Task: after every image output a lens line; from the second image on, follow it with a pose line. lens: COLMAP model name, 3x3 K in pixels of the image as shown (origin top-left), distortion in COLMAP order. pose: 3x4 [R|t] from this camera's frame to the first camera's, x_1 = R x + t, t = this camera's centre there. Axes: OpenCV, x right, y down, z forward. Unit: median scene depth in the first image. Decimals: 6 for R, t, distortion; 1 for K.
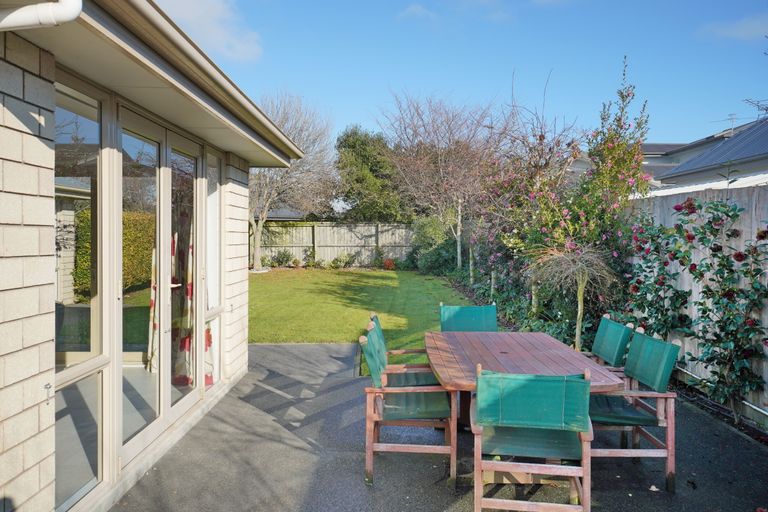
lens RADIAL K [[602.3, 0, 384.1], [0, 602.3, 252.6], [0, 0, 1]] dist [0.000642, 0.000093]
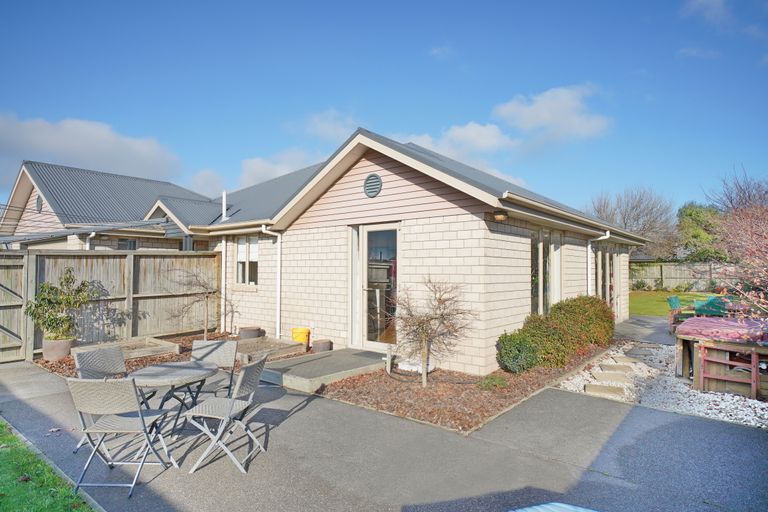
lens RADIAL K [[440.8, 0, 384.6], [0, 440.8, 259.8], [0, 0, 1]] dist [-0.000196, 0.000248]
pose [[0.772860, -0.016287, -0.634367, 0.059419], [-0.018979, 0.998630, -0.048762, 0.012892], [0.634293, 0.049726, 0.771492, -0.387835]]
